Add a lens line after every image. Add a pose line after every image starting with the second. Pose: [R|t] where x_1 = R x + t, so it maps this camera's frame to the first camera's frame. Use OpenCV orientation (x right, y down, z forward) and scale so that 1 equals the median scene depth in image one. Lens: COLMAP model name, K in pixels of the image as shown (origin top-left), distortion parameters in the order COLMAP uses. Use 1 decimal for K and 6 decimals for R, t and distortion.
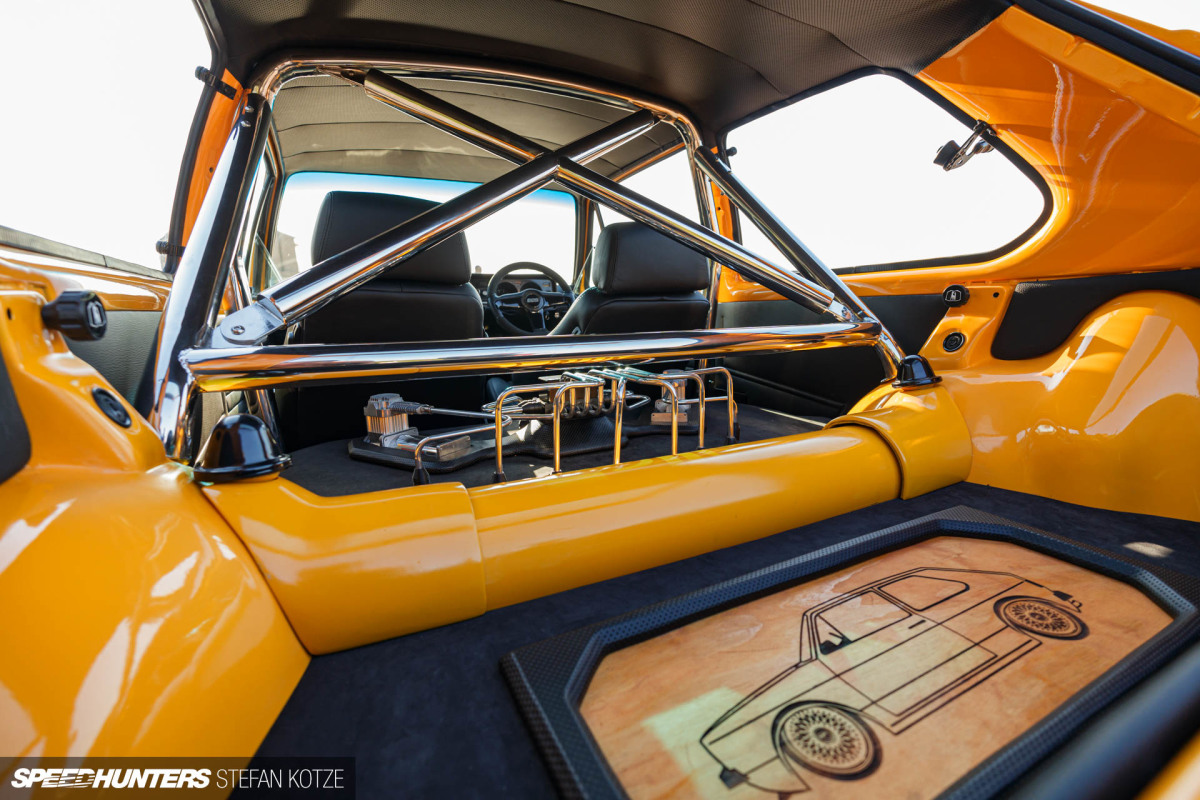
lens RADIAL K [[504.1, 0, 600.0], [0, 504.1, 400.0], [0, 0, 1]] dist [0.000156, 0.000000]
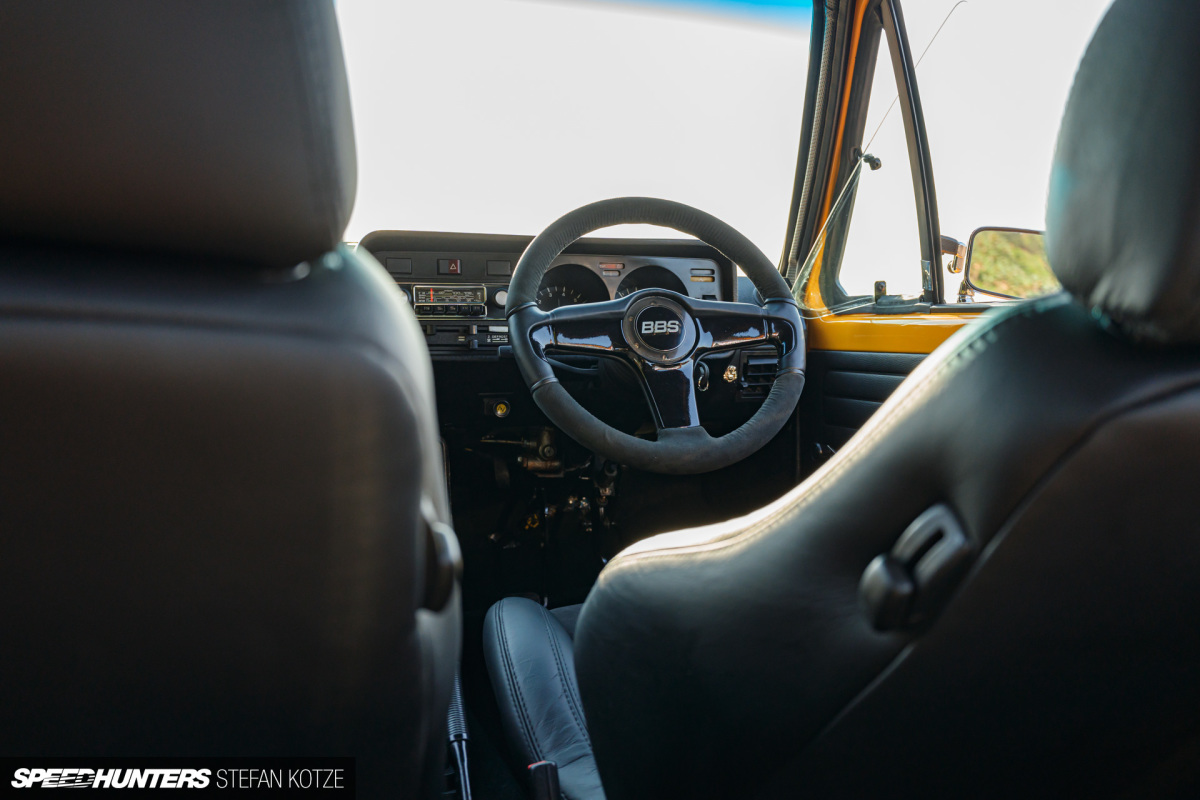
lens RADIAL K [[1216.1, 0, 600.0], [0, 1216.1, 400.0], [0, 0, 1]] dist [-0.000344, -0.000523]
pose [[0.987735, 0.038890, -0.151219, -0.060316], [-0.056874, 0.991563, -0.116484, -0.073322], [0.145413, 0.123656, 0.981613, 0.315023]]
